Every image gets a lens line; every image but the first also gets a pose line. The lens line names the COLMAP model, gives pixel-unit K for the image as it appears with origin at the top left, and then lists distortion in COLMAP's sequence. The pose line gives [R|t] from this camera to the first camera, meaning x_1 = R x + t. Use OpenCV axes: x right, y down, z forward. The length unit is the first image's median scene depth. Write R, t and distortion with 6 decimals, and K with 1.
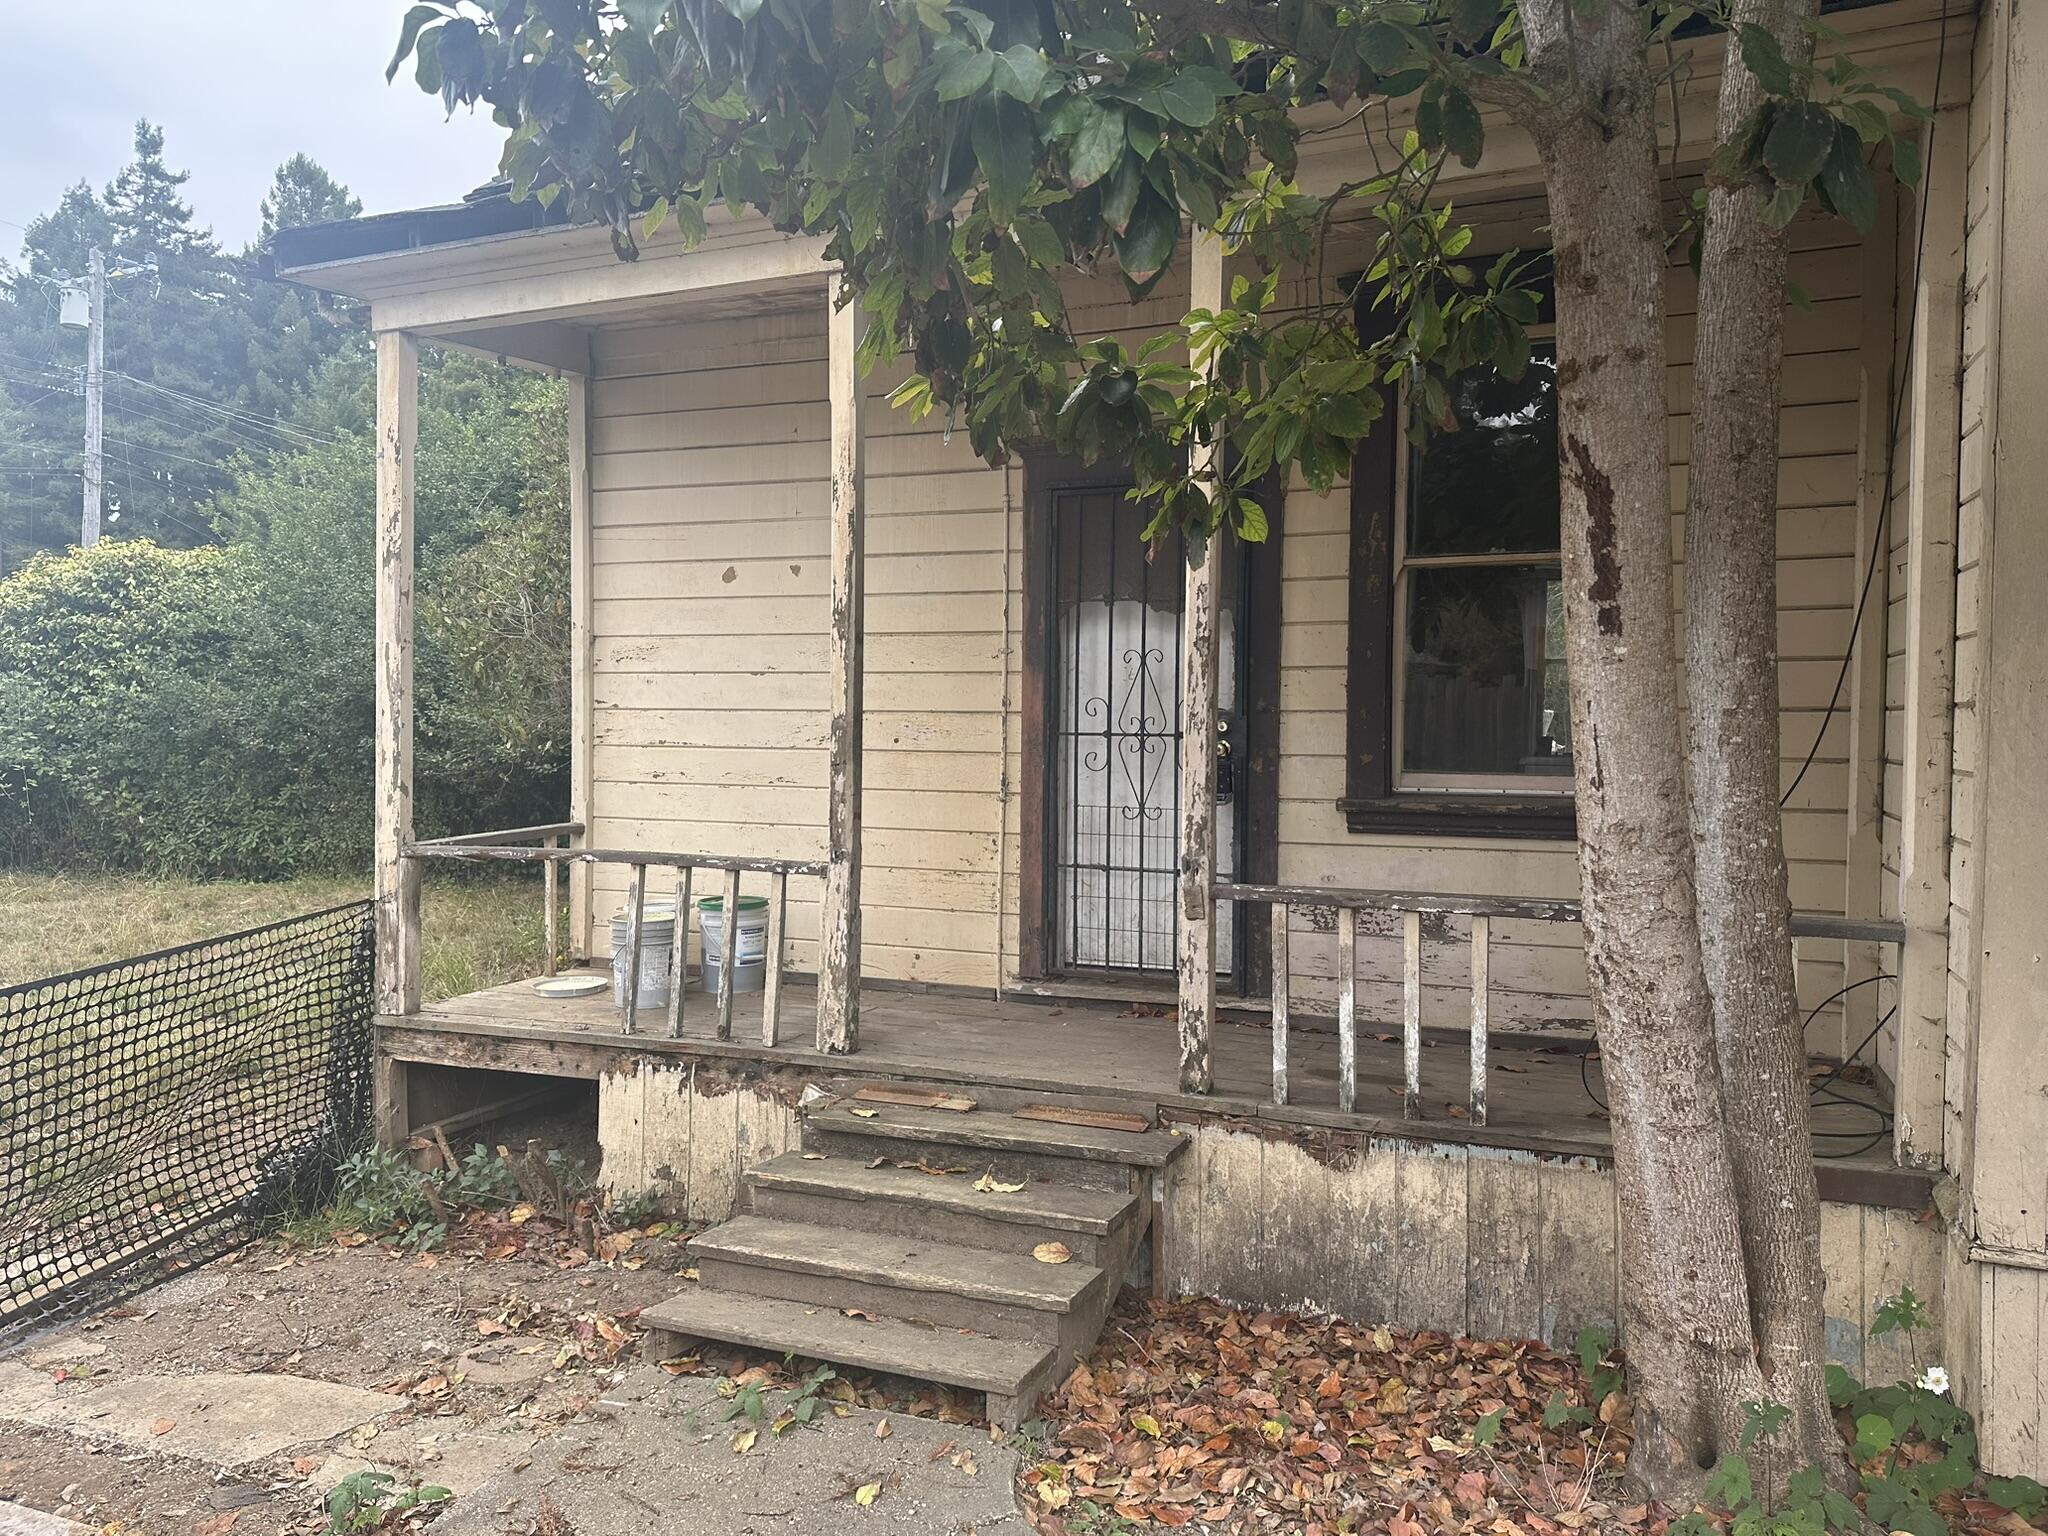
lens RADIAL K [[1416.3, 0, 1022.3], [0, 1416.3, 766.4], [0, 0, 1]] dist [0.029915, -0.005000]
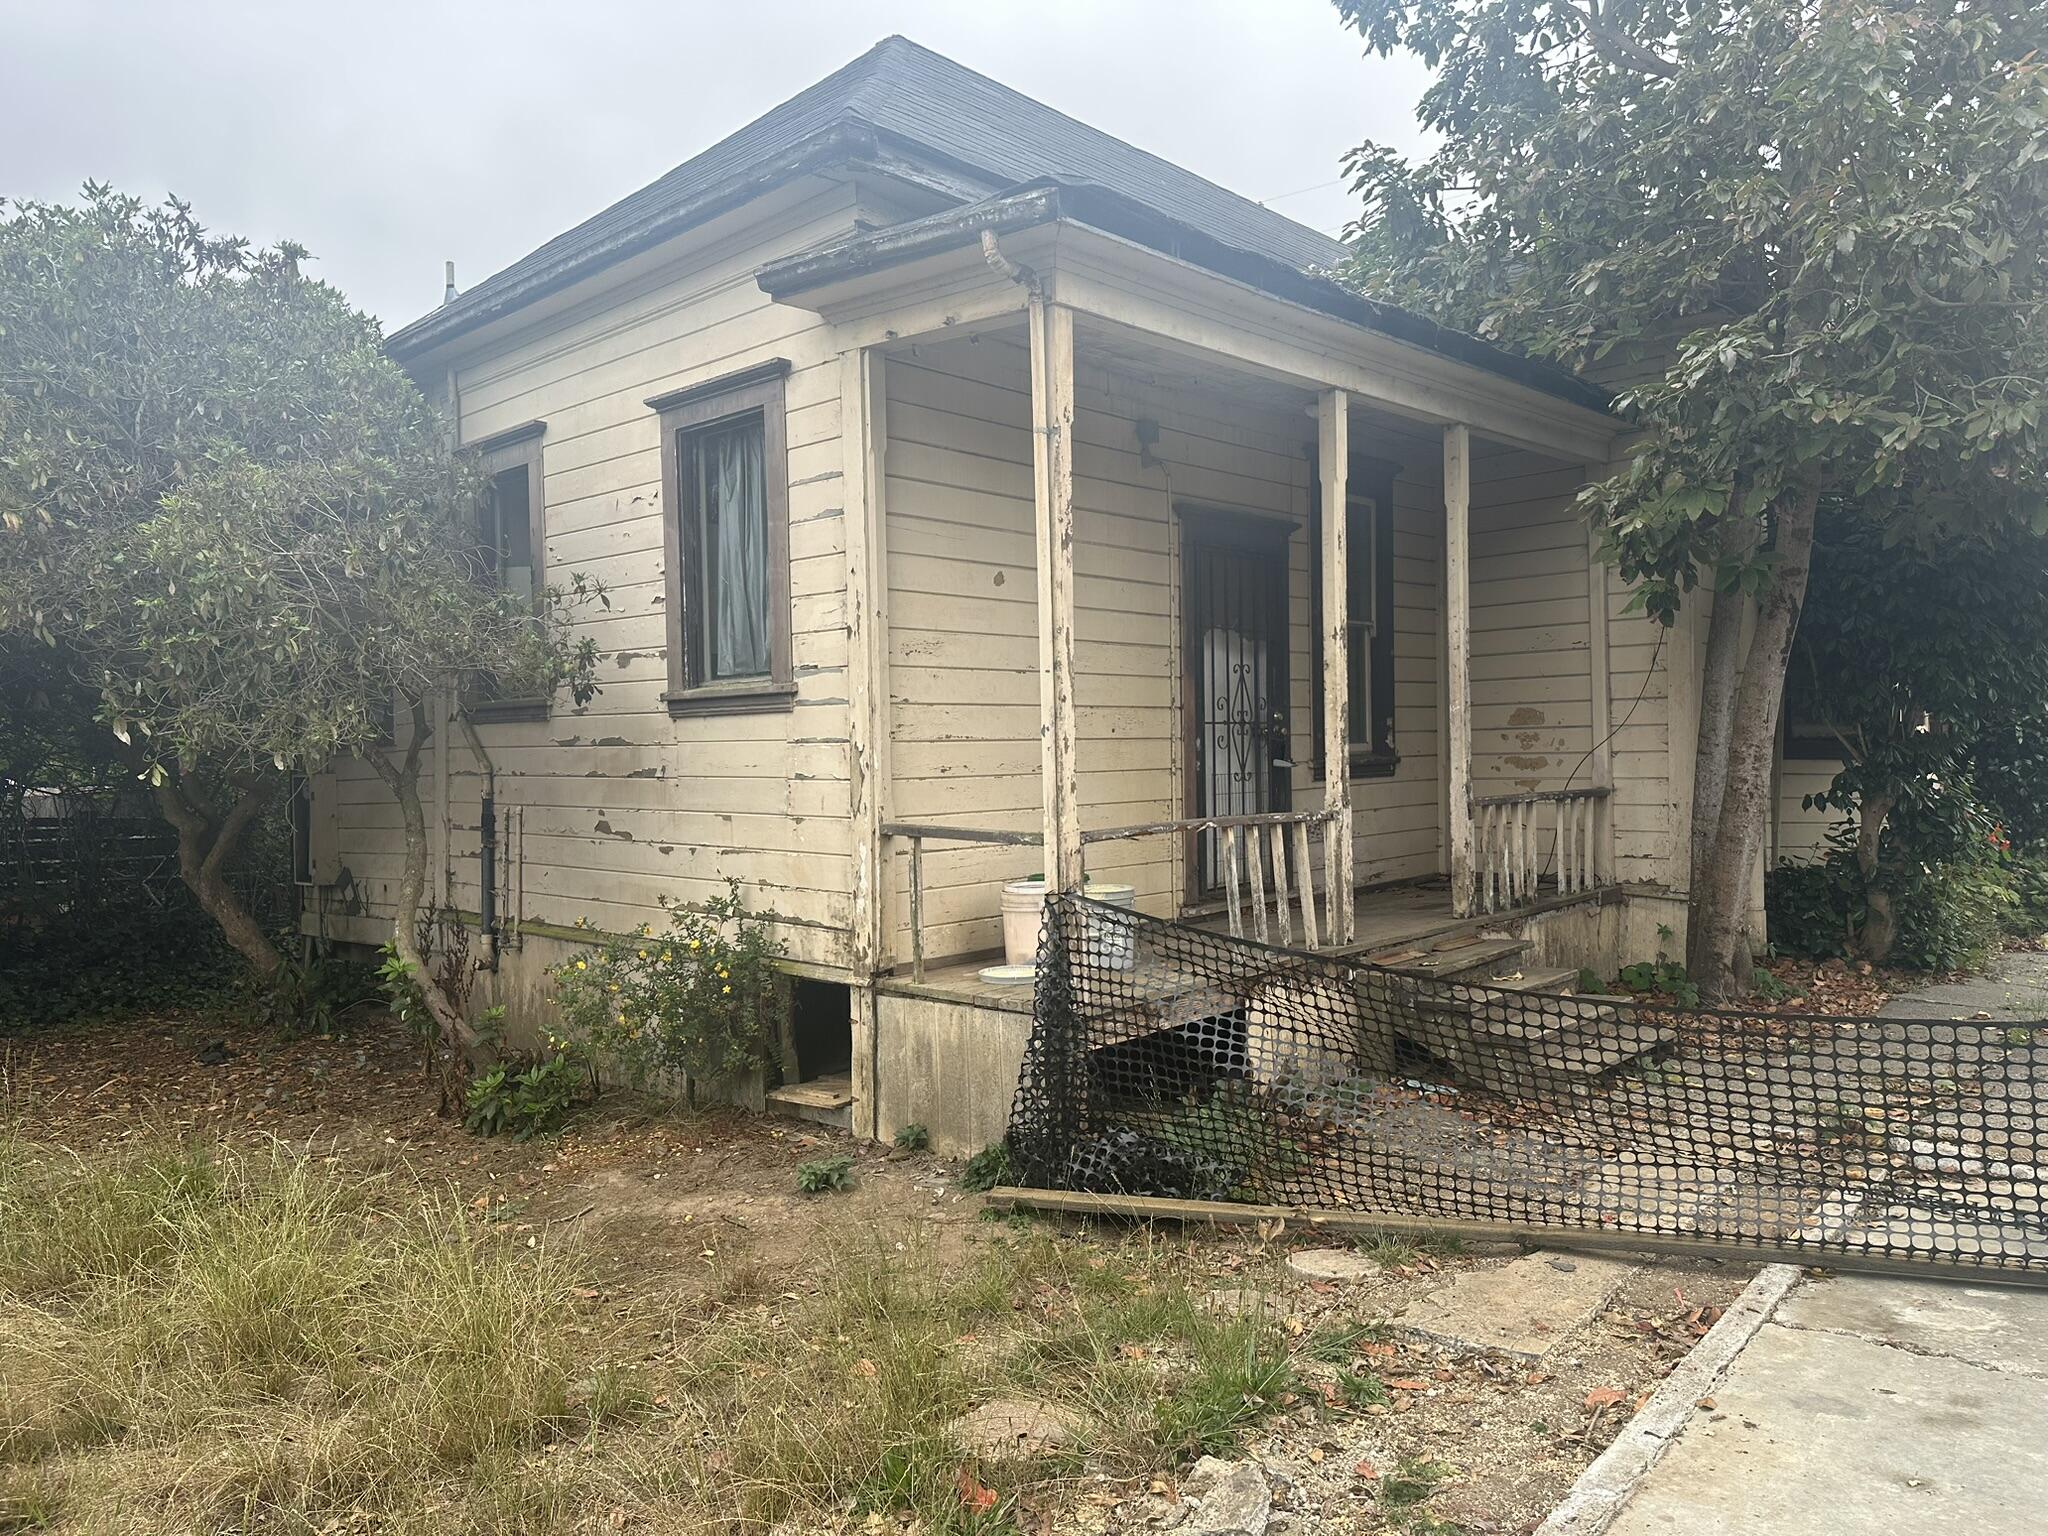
lens RADIAL K [[1416.3, 0, 1021.9], [0, 1416.3, 761.7], [0, 0, 1]] dist [0.029915, -0.005000]
pose [[0.375954, -0.024310, 0.926320, -1.271612], [0.056132, 0.998417, 0.003421, 0.000203], [-0.924937, 0.050711, 0.376723, 0.626222]]
